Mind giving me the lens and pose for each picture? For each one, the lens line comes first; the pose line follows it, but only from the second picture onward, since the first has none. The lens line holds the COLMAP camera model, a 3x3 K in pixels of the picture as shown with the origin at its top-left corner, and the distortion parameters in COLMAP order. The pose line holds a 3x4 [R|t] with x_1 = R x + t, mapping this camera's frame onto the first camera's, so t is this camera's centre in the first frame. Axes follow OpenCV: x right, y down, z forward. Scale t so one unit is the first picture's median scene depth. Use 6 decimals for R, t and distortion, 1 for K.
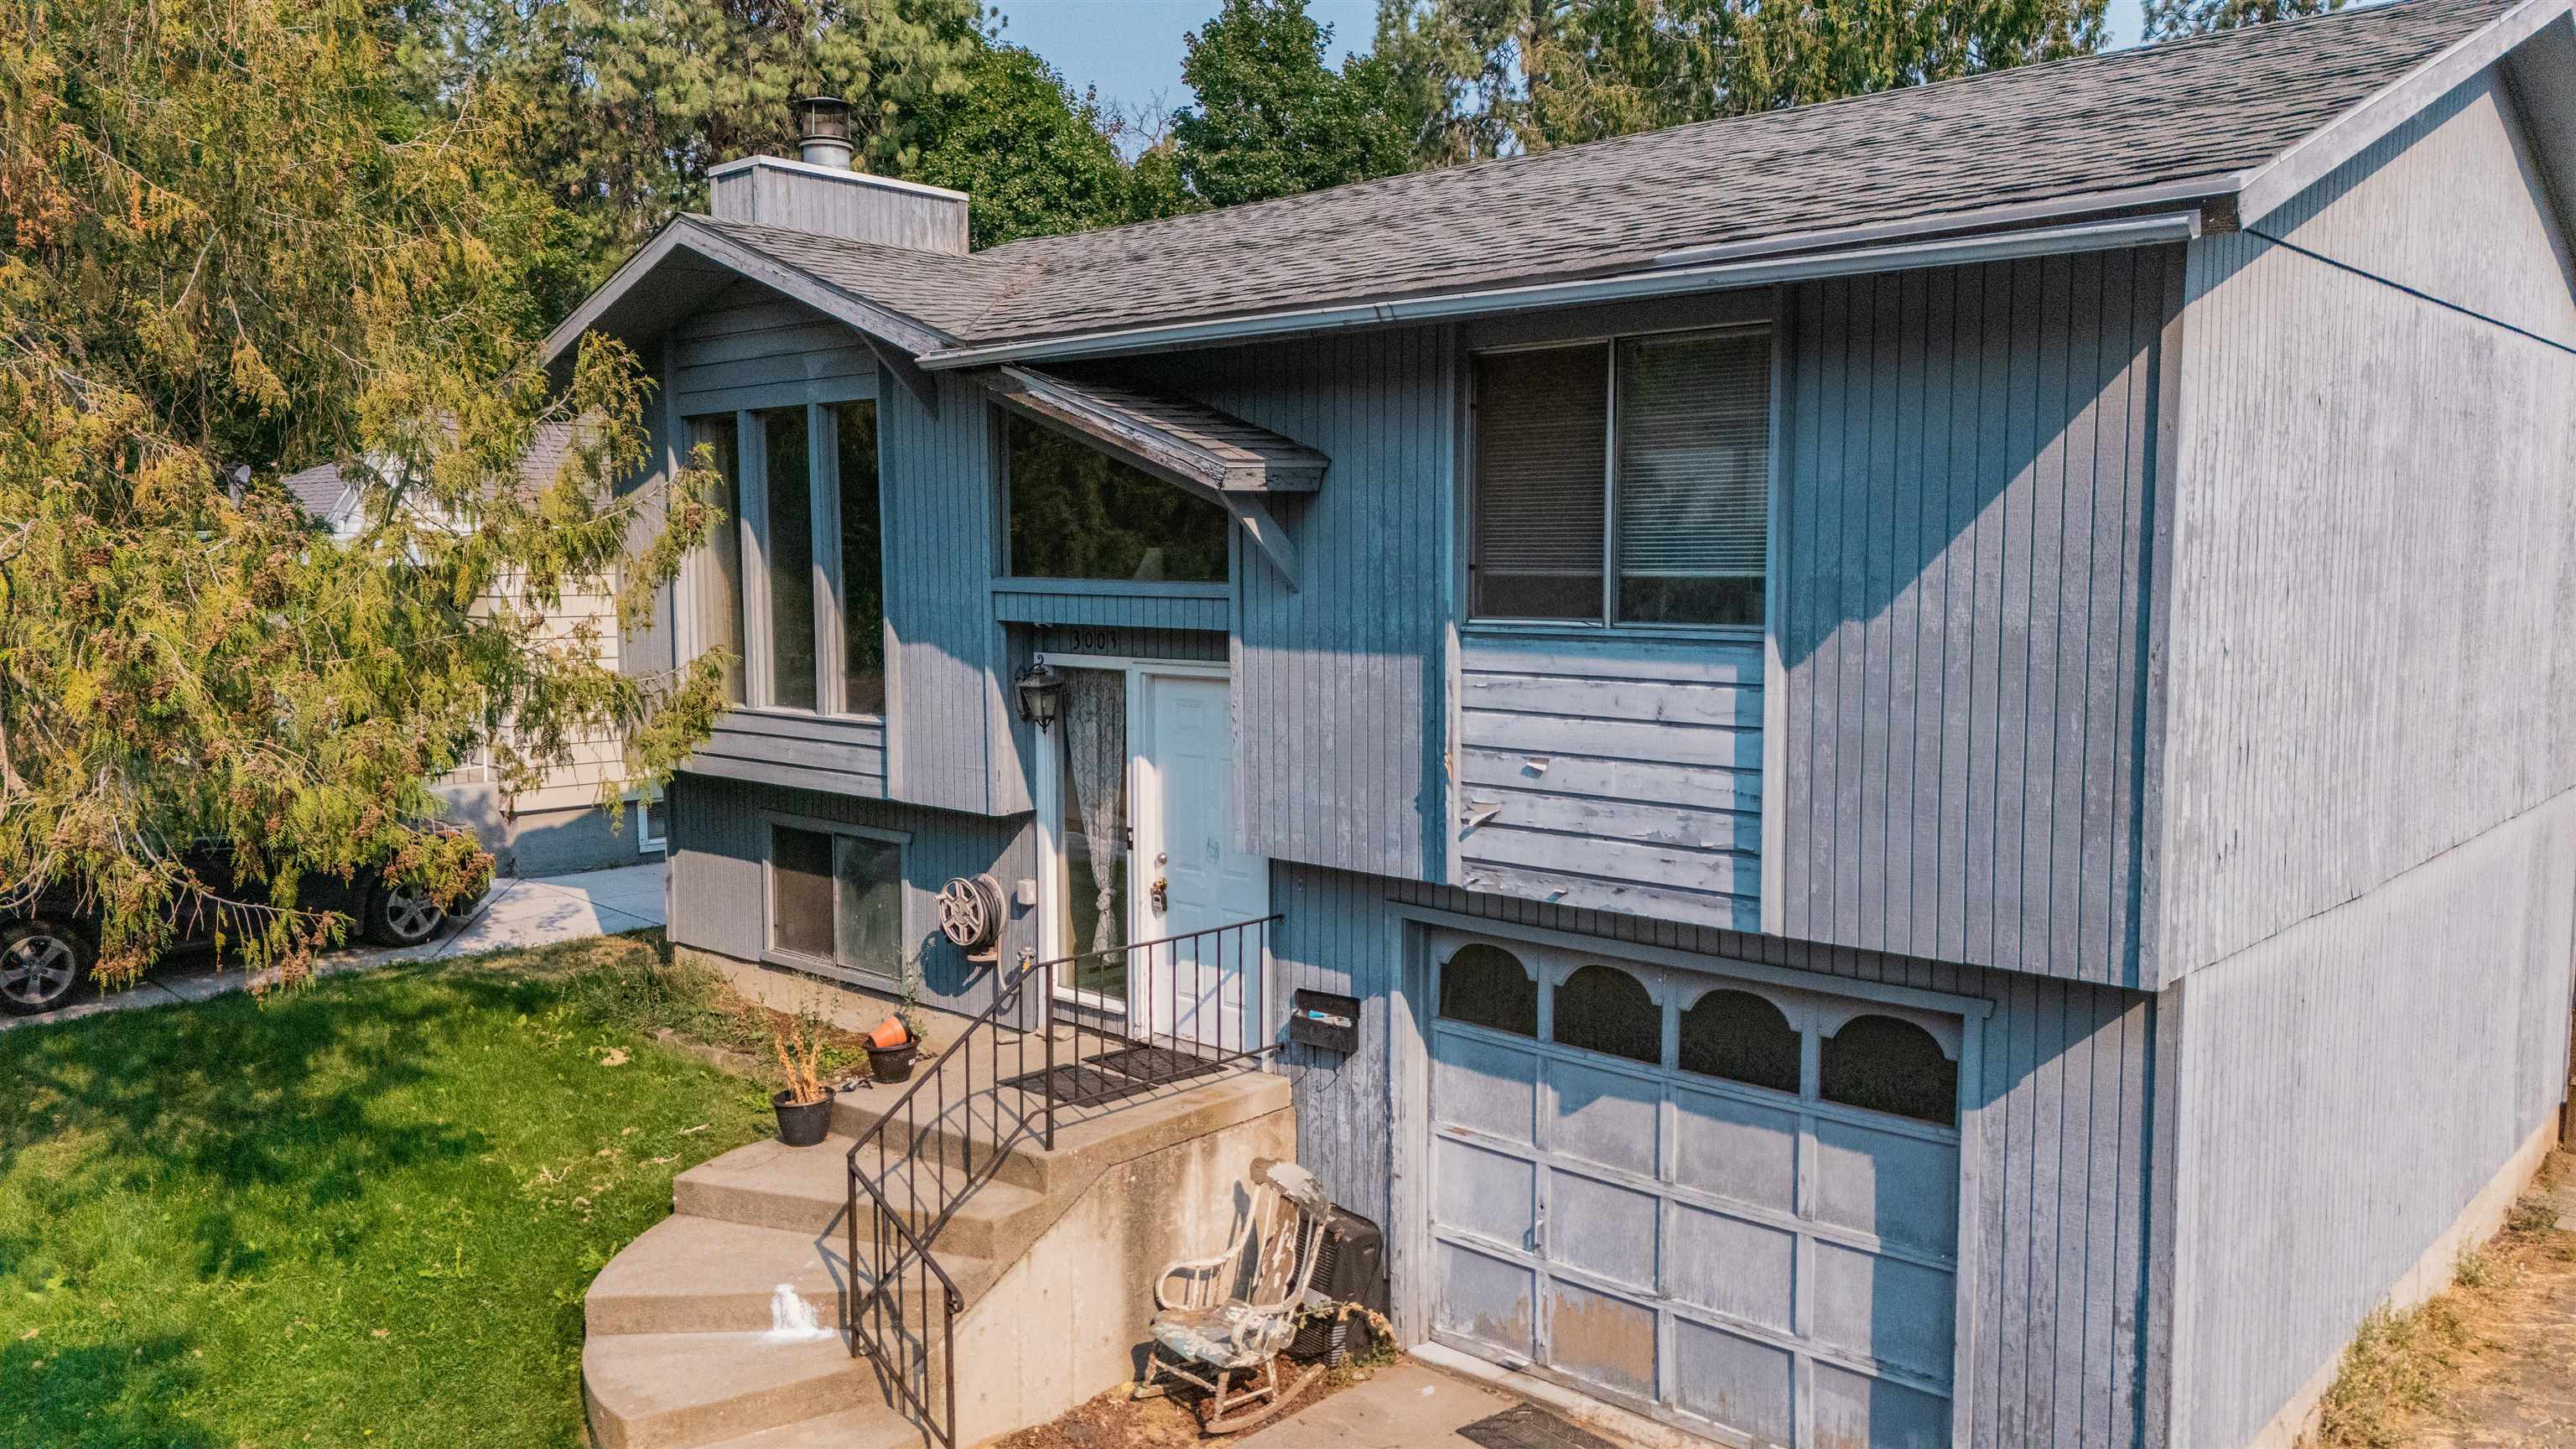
lens RADIAL K [[1878.6, 0, 1291.9], [0, 1878.6, 695.1], [0, 0, 1]] dist [-0.001465, 0.002758]
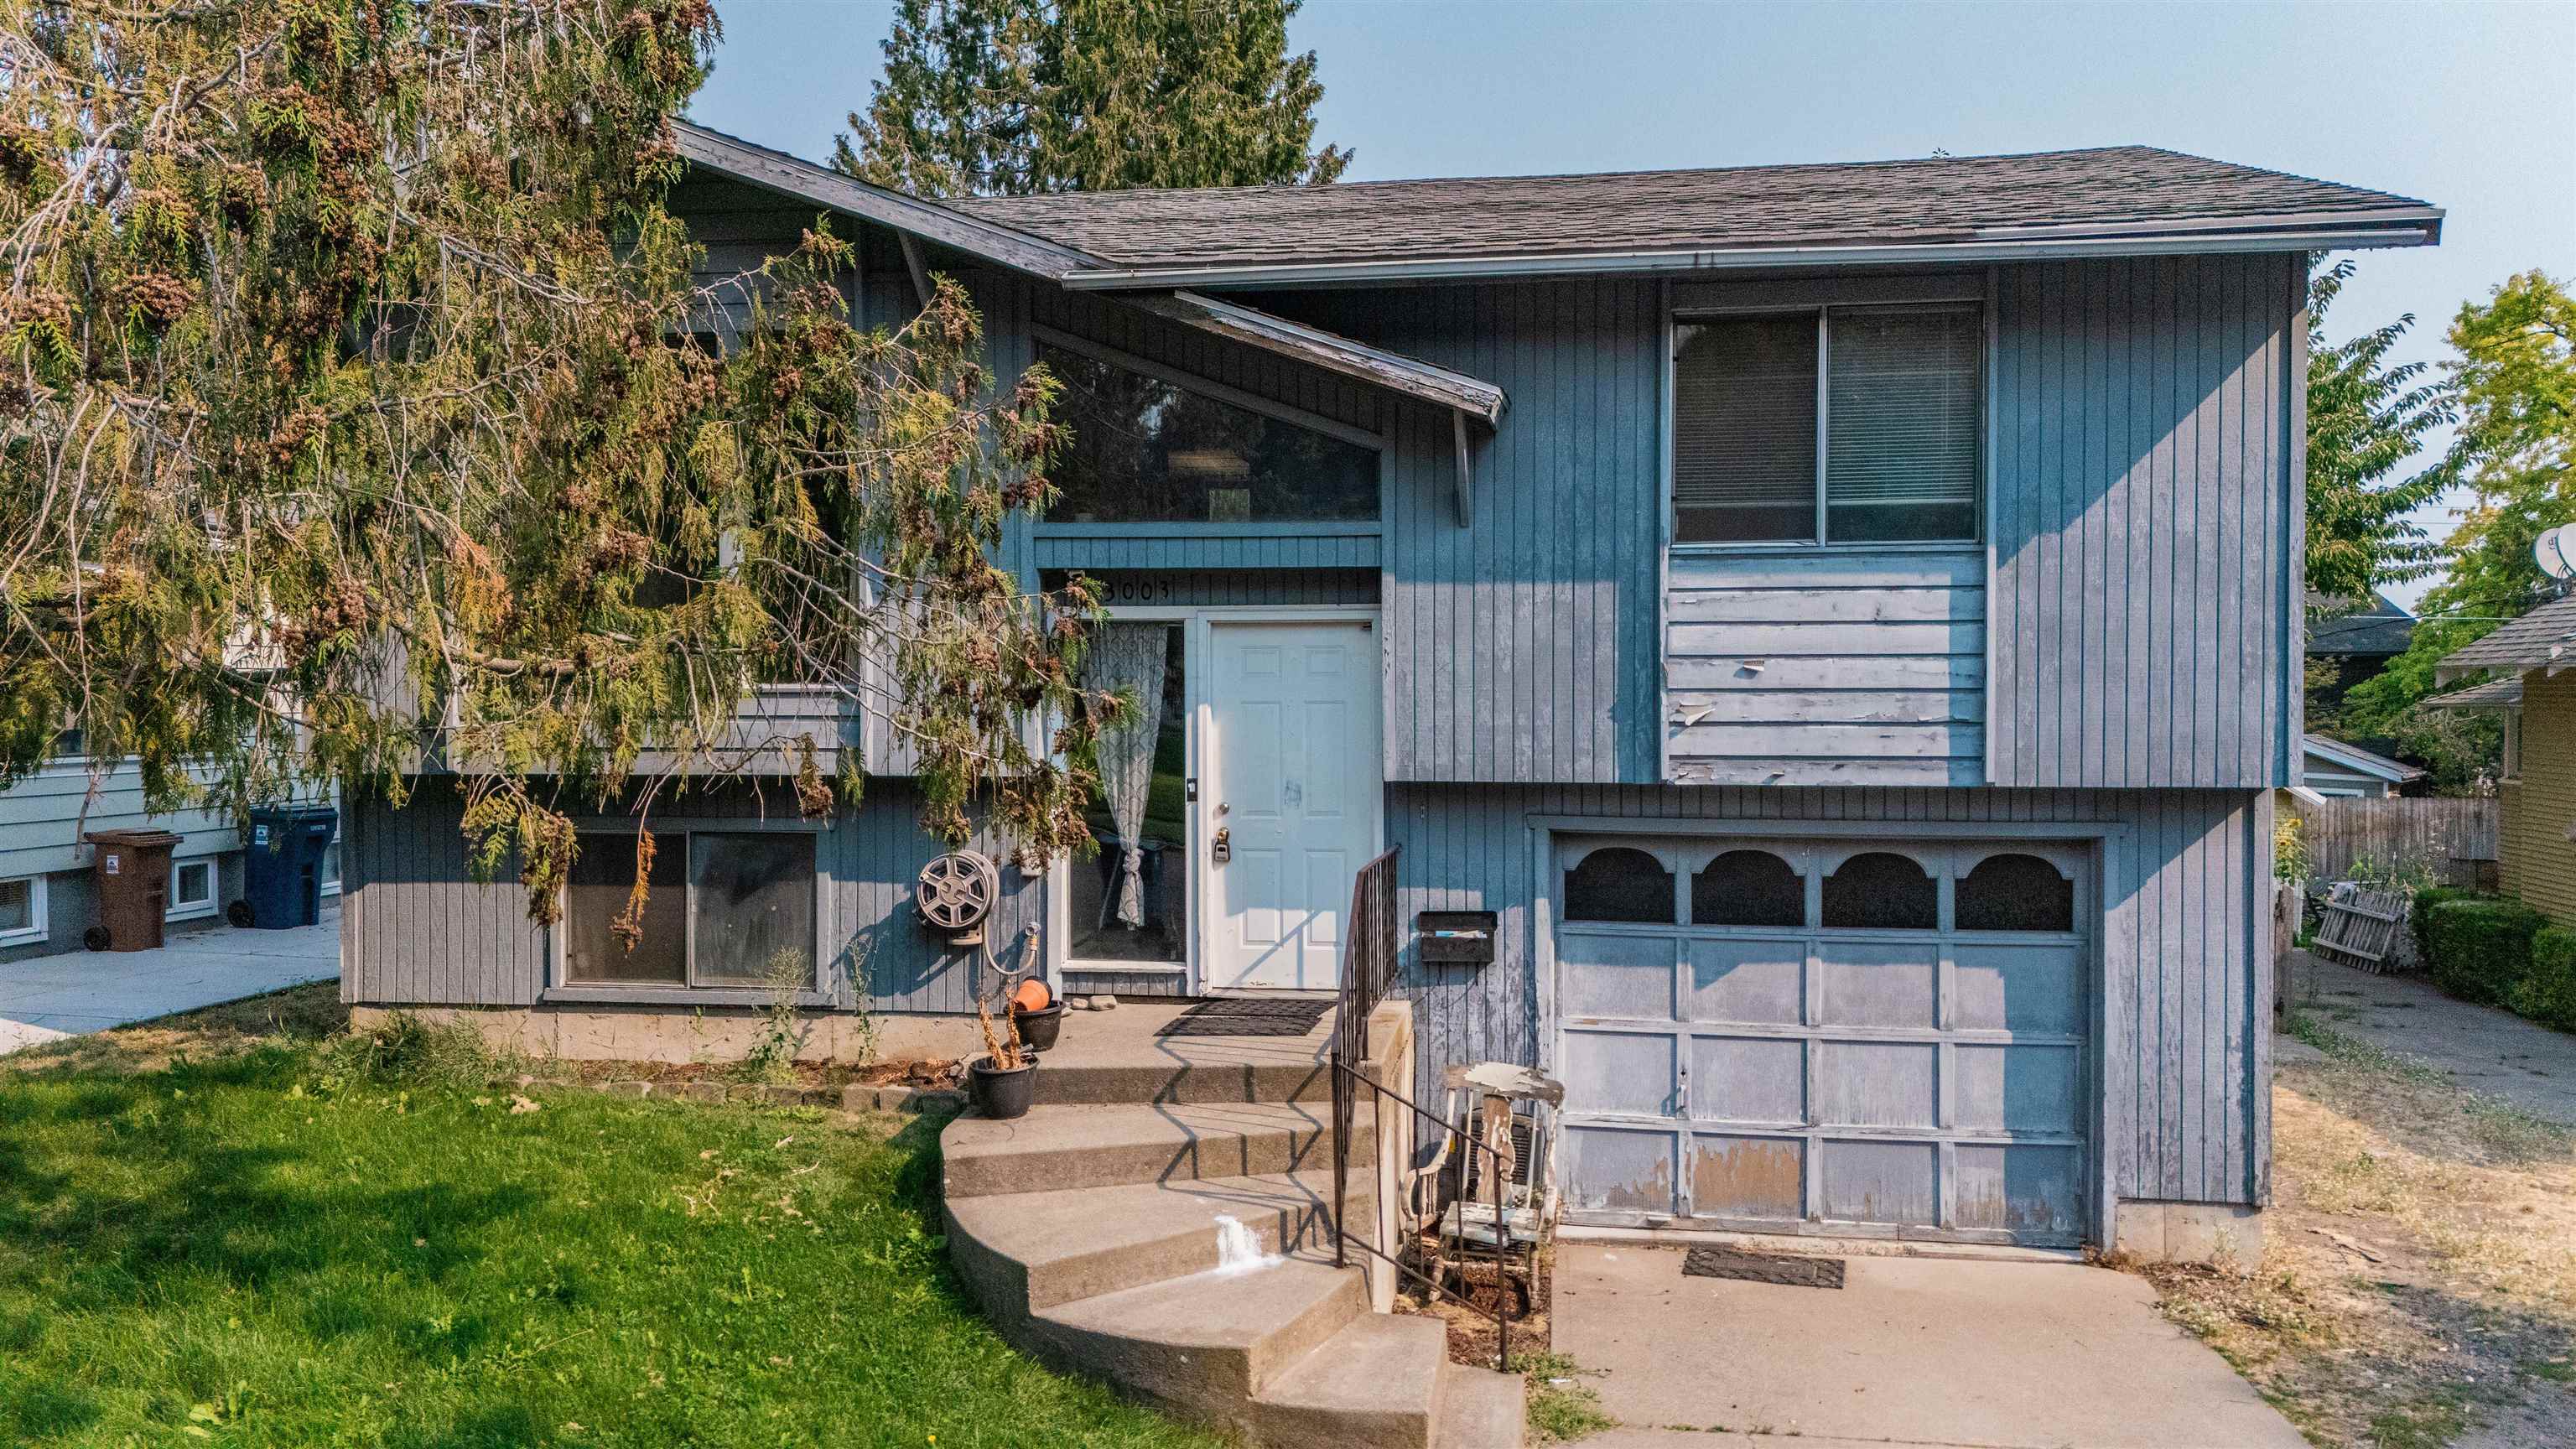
lens RADIAL K [[1906.4, 0, 1288.0], [0, 1906.4, 724.5], [0, 0, 1]] dist [0.004410, -0.003979]
pose [[0.837130, -0.014014, 0.546824, -0.733671], [0.042624, 0.998303, -0.039669, 0.104216], [-0.545341, 0.056516, 0.836307, 0.166944]]
